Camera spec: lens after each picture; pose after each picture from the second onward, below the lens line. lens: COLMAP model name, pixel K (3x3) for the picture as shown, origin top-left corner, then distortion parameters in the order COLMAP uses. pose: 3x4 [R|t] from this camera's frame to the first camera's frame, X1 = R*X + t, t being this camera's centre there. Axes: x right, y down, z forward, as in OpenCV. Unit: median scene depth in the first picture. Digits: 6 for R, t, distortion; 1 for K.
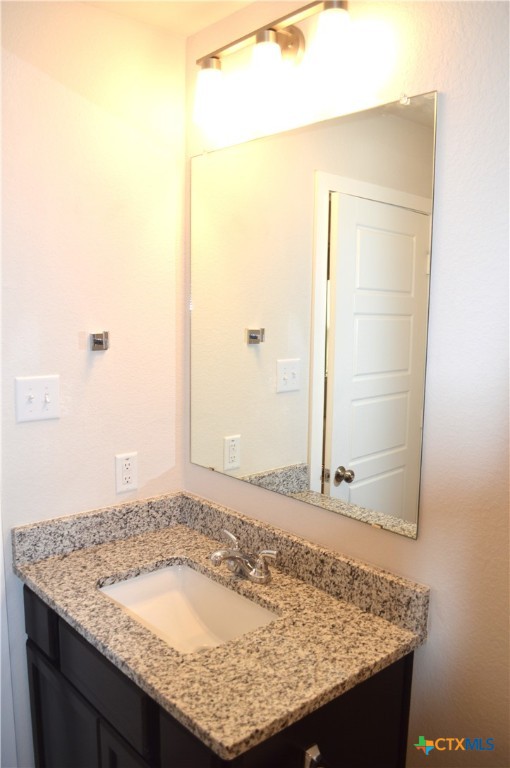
lens RADIAL K [[617.9, 0, 255.0], [0, 617.9, 384.0], [0, 0, 1]] dist [-0.061511, 0.002838]
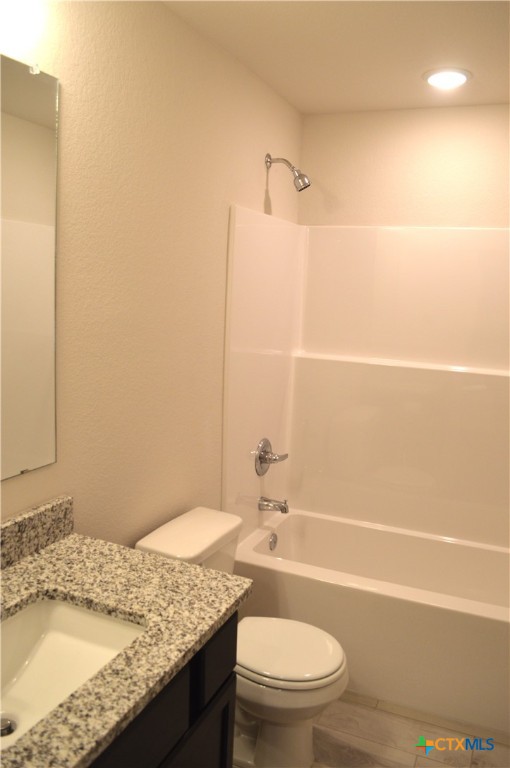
lens RADIAL K [[617.9, 0, 255.0], [0, 617.9, 384.0], [0, 0, 1]] dist [-0.061511, 0.002838]
pose [[-0.426351, -0.163073, 0.889737, -0.930502], [0.070142, 0.974694, 0.212255, -0.115912], [-0.901834, 0.152903, -0.404123, 1.115635]]
